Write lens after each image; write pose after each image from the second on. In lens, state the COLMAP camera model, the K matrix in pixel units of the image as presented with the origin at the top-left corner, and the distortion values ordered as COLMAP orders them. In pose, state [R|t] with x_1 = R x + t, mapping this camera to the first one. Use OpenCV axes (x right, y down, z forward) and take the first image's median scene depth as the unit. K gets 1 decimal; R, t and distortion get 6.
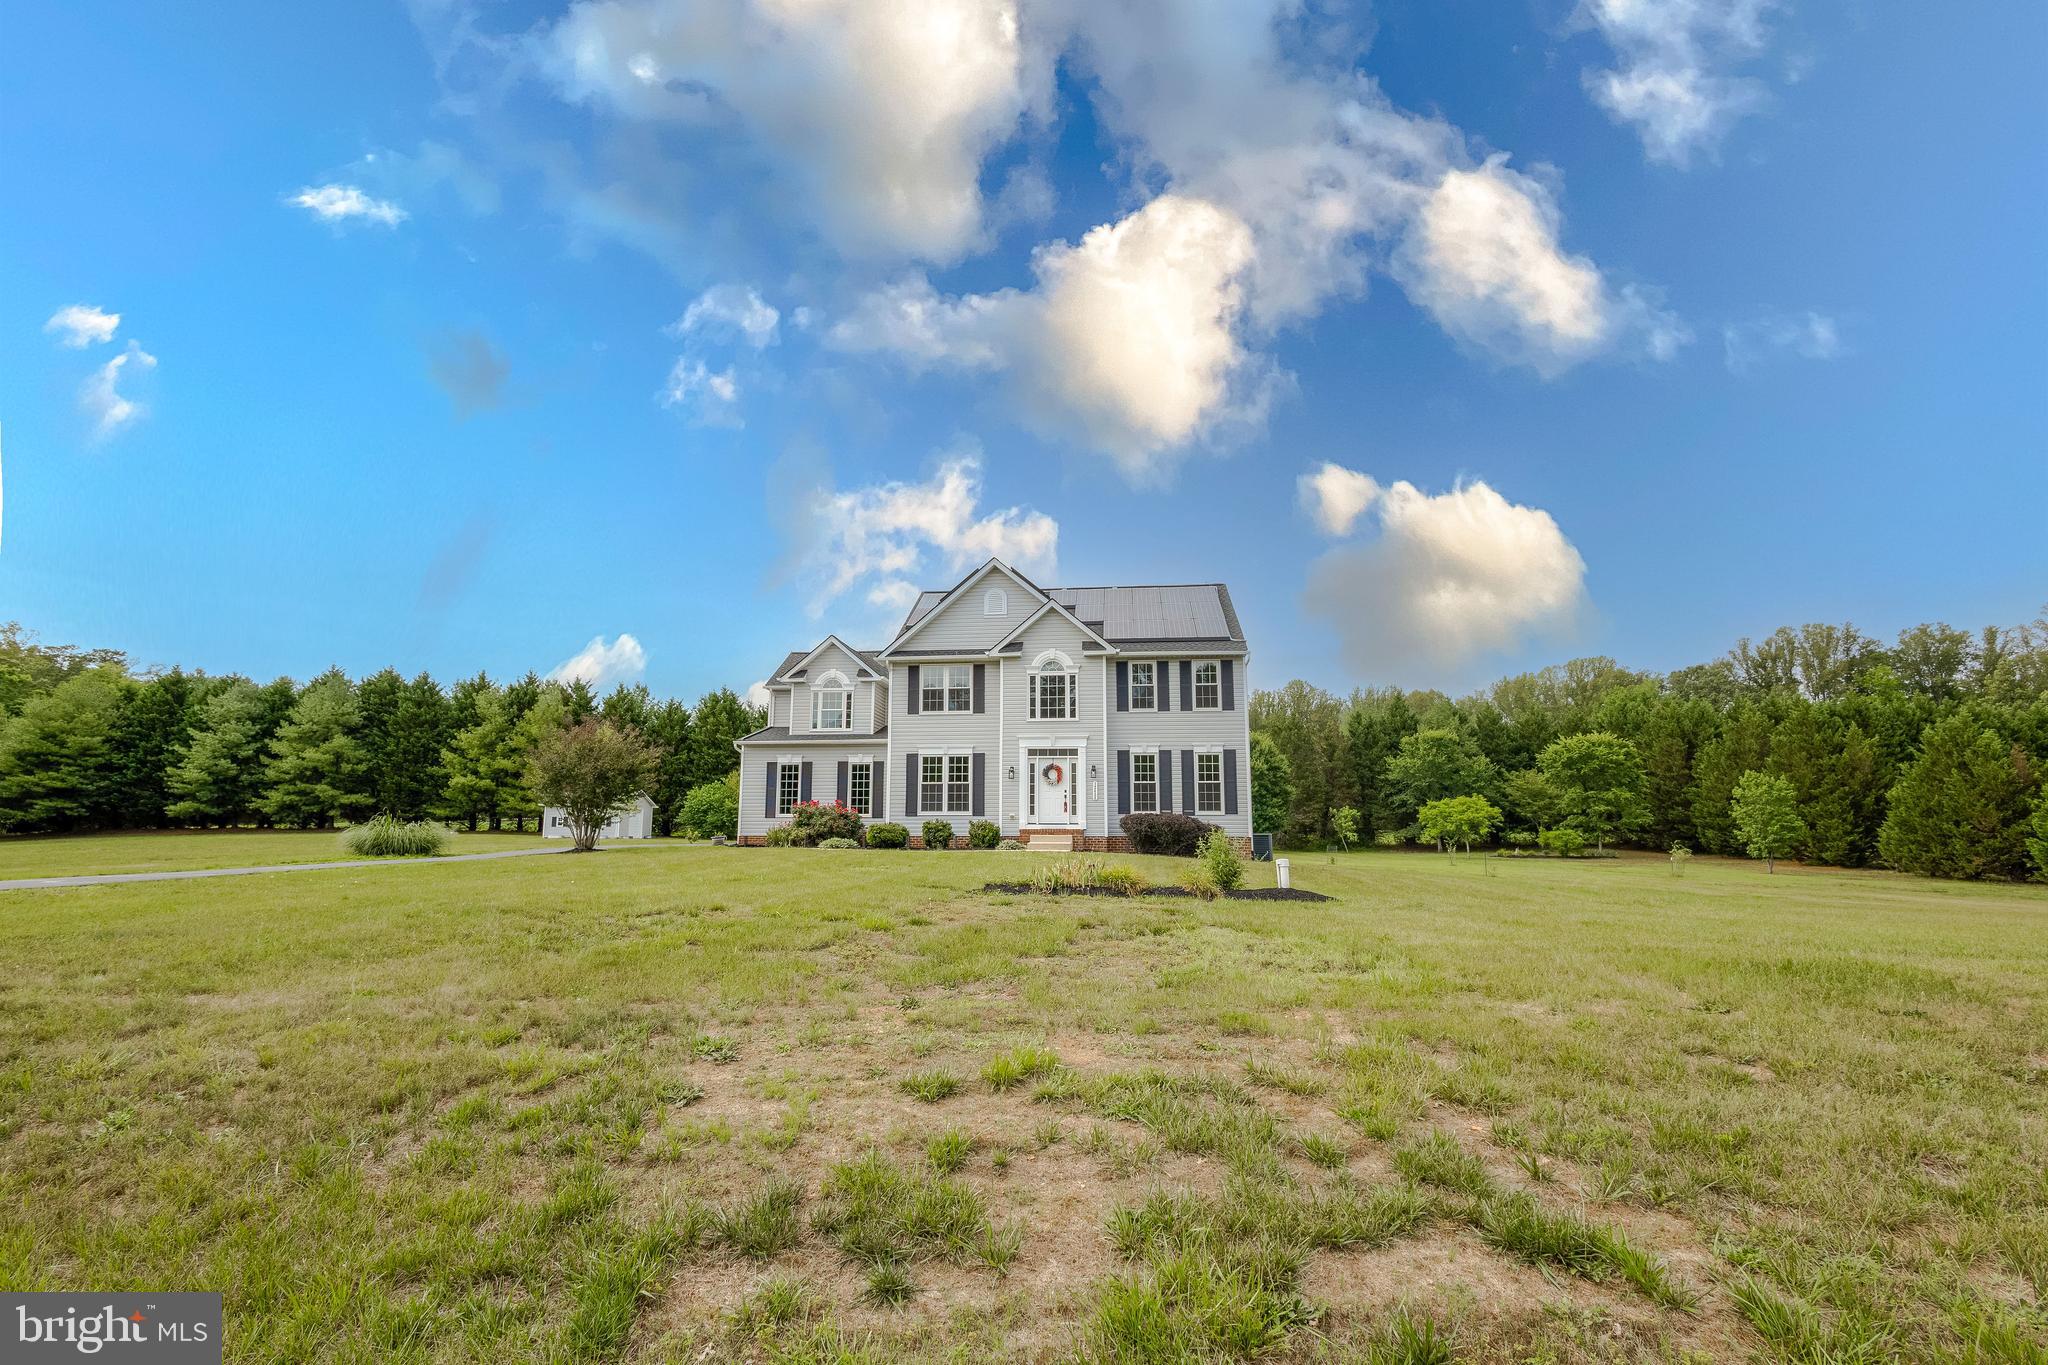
lens RADIAL K [[935.5, 0, 1015.2], [0, 935.5, 675.2], [0, 0, 1]] dist [0.014635, -0.004007]
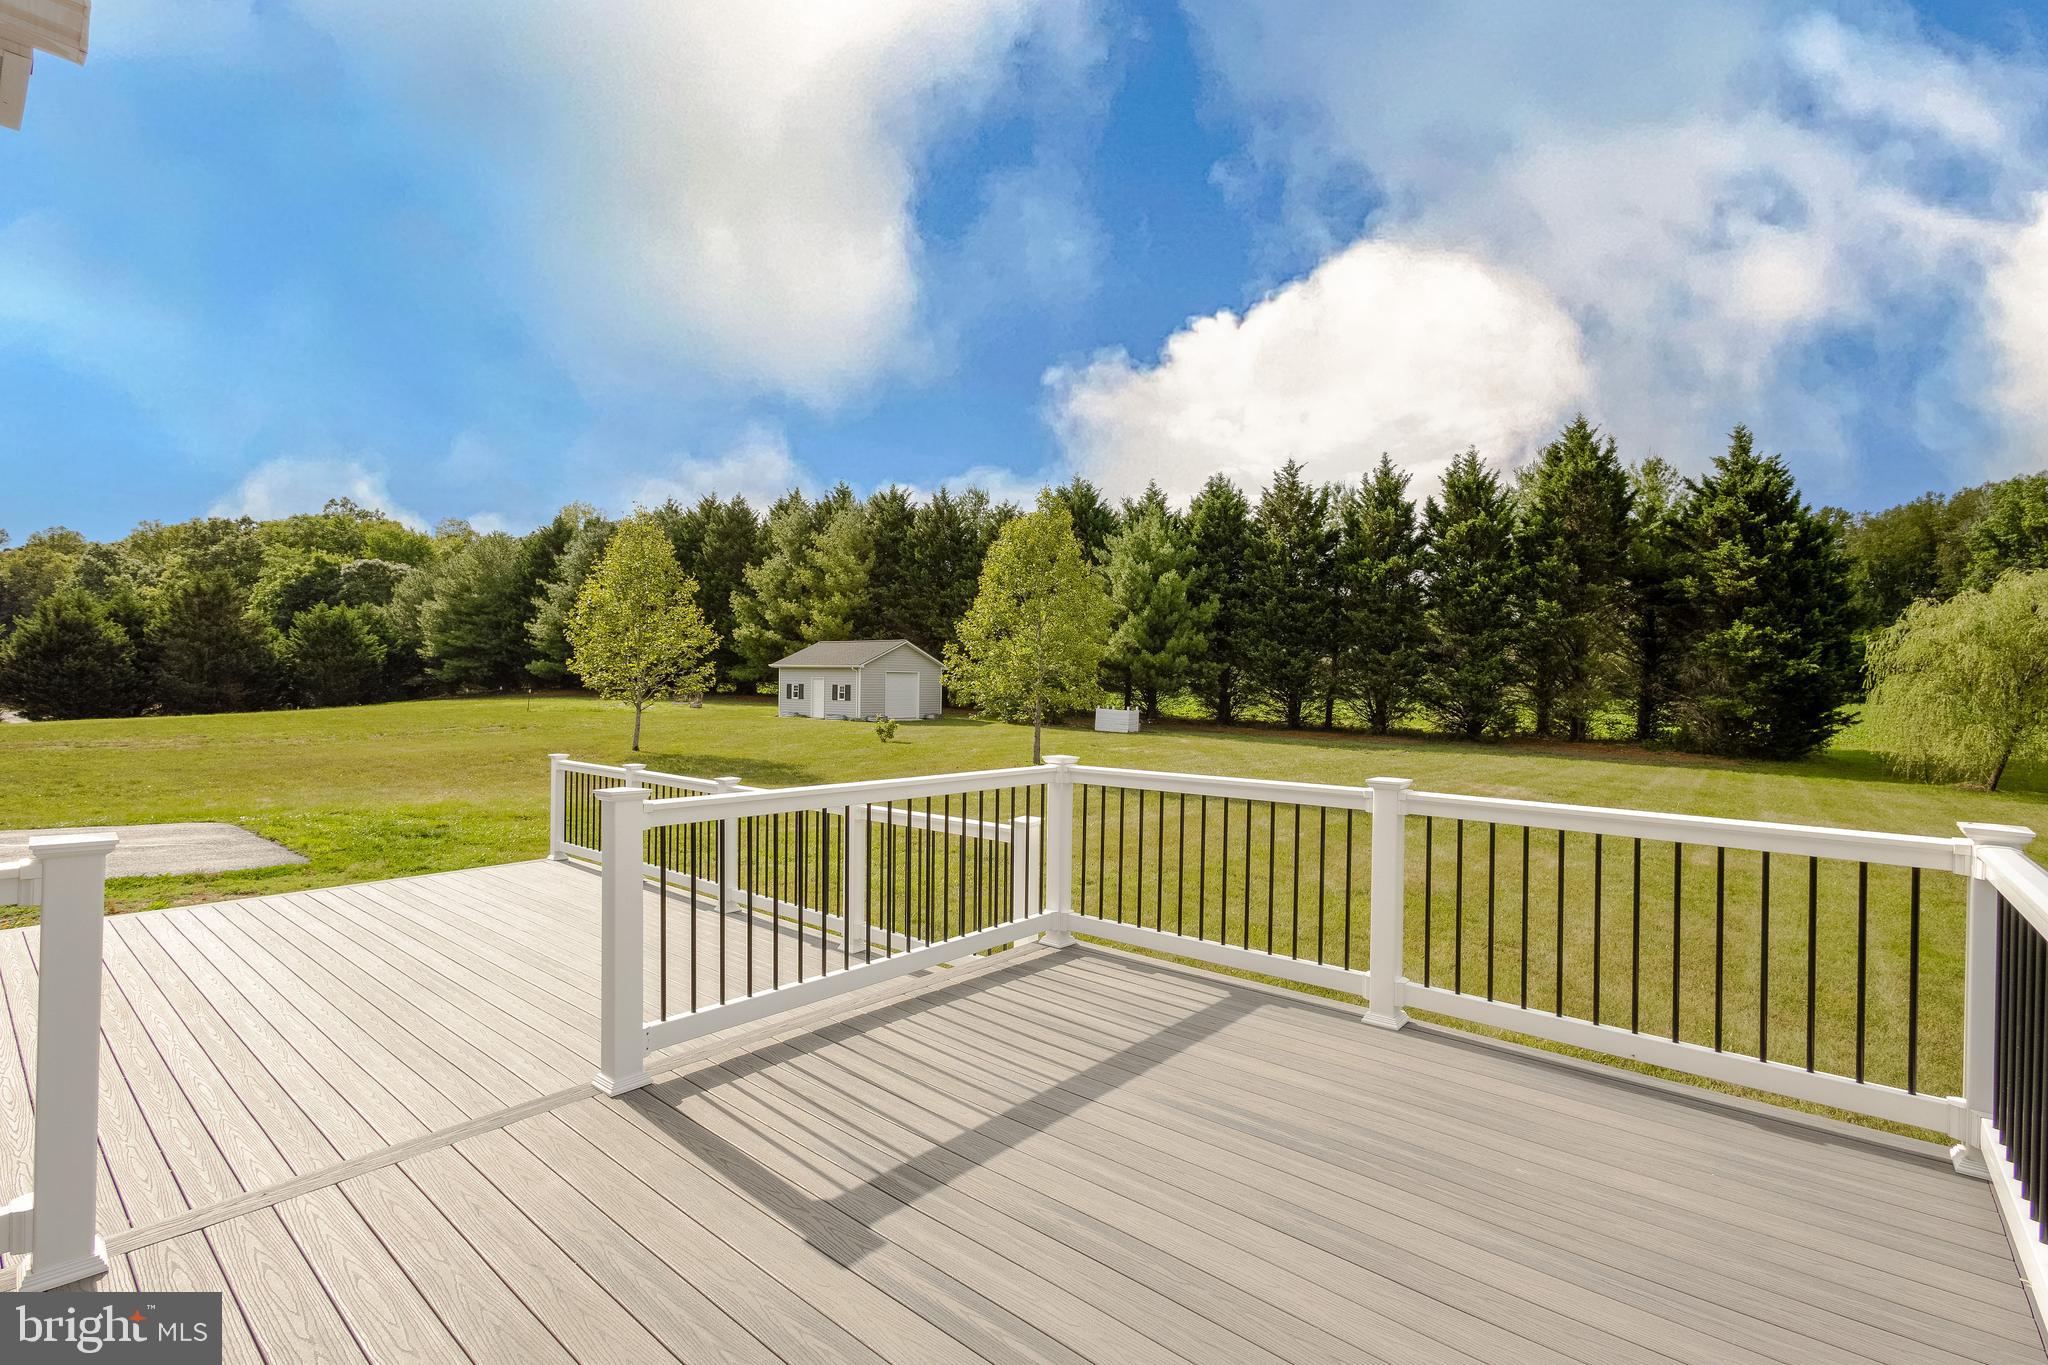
lens RADIAL K [[935.5, 0, 996.0], [0, 935.5, 682.1], [0, 0, 1]] dist [0.014635, -0.004007]
pose [[0.822125, 0.009152, -0.569233, -0.002222], [0.084633, 0.986796, 0.138098, 0.179213], [0.562981, -0.161710, 0.810495, 1.376687]]
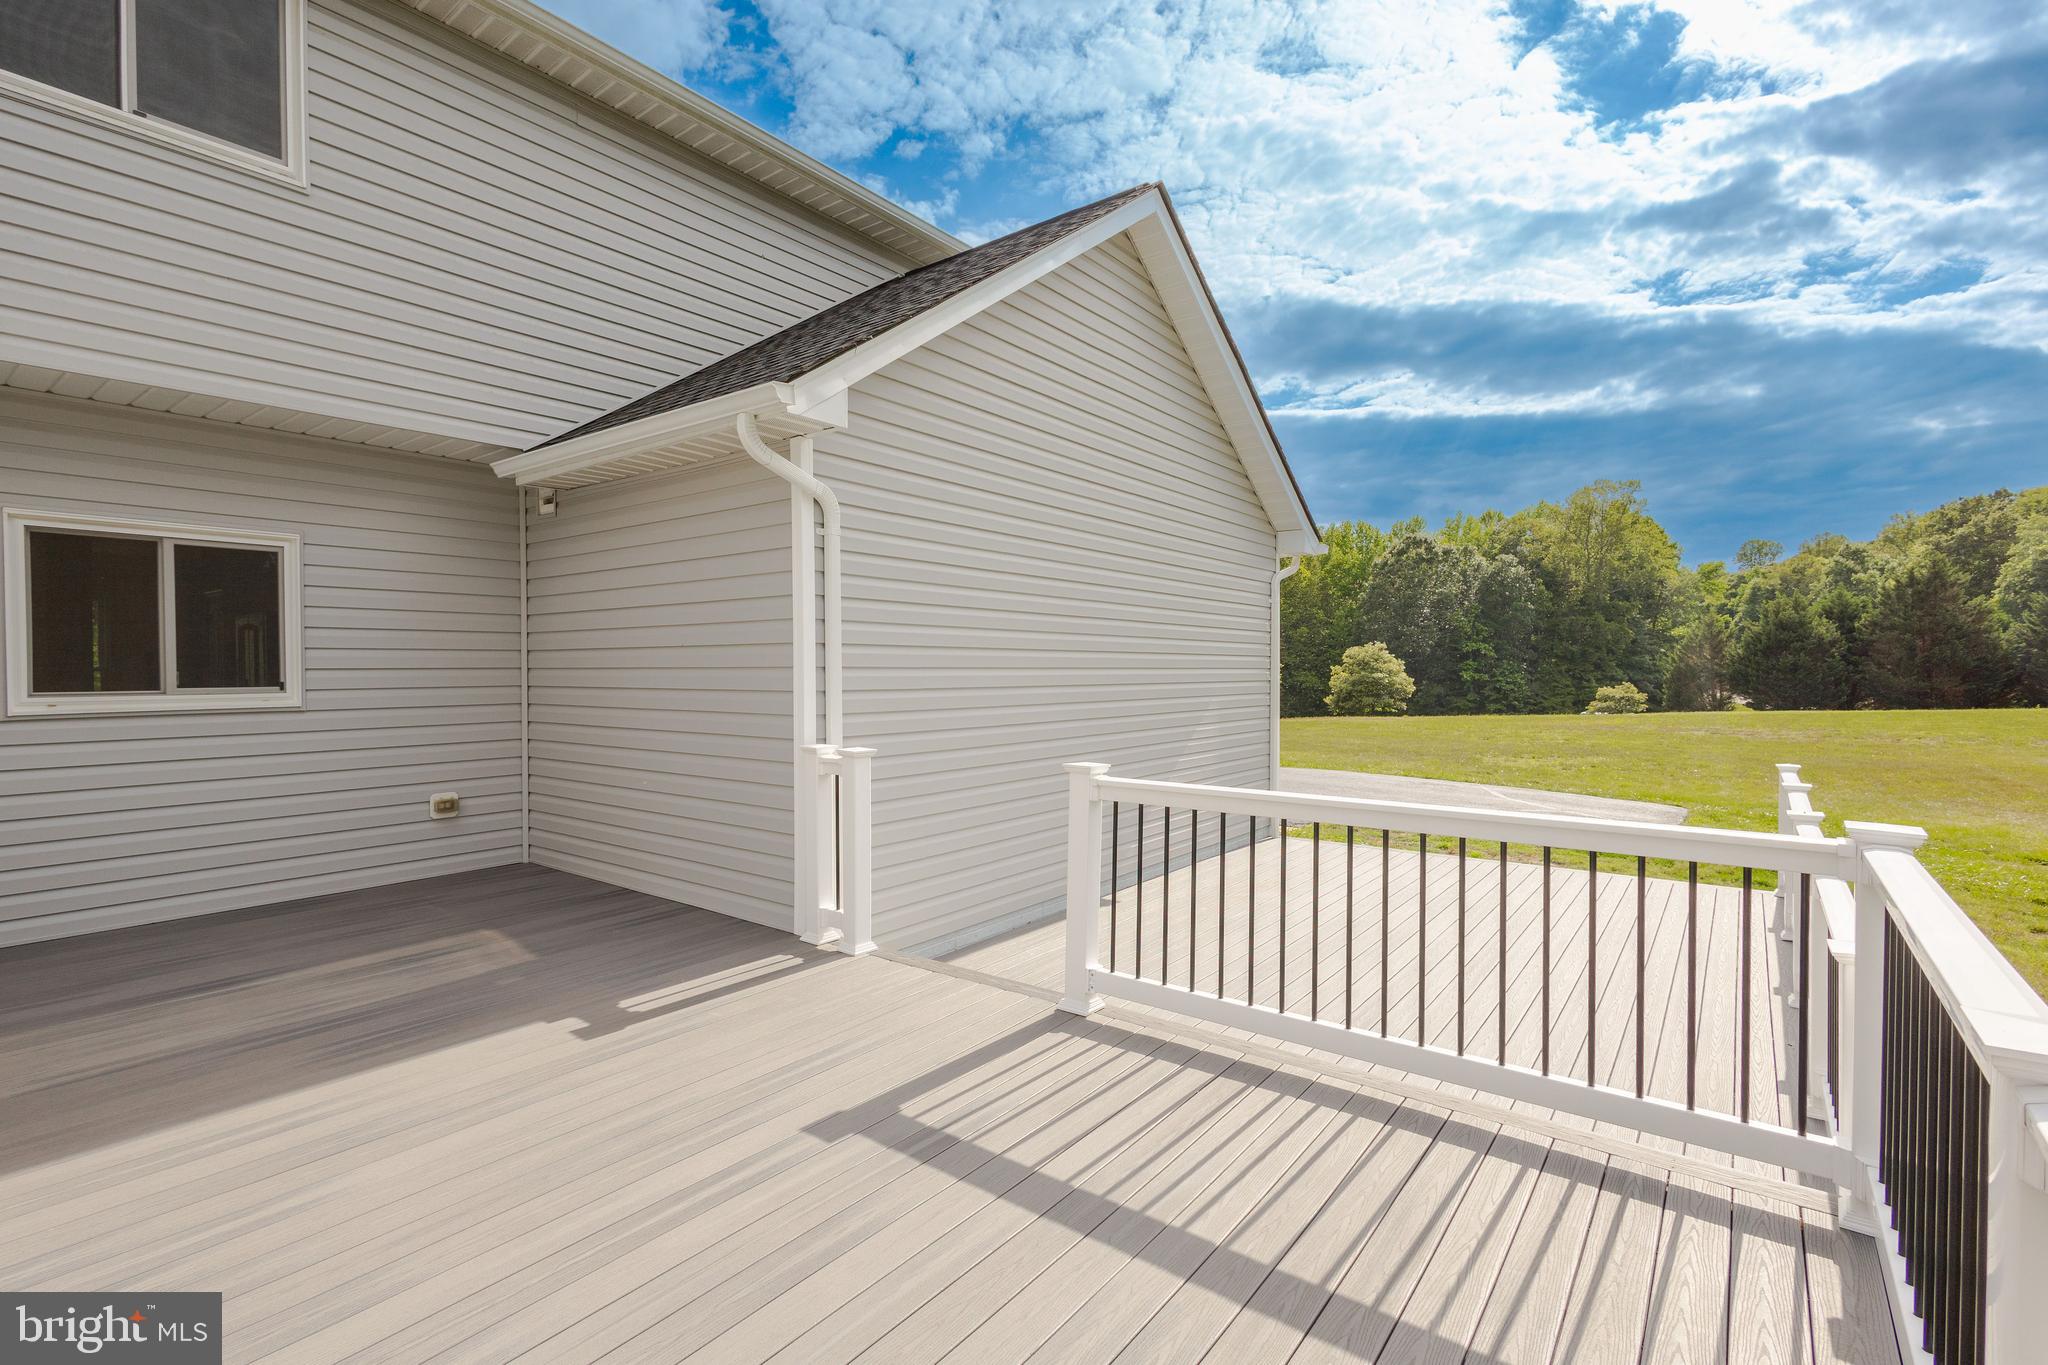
lens RADIAL K [[935.5, 0, 1040.1], [0, 935.5, 686.2], [0, 0, 1]] dist [0.014635, -0.004007]
pose [[-0.511905, 0.017222, -0.858870, 0.019452], [0.146785, 0.986849, -0.067699, 0.205888], [0.846409, -0.160725, -0.507701, 1.534396]]
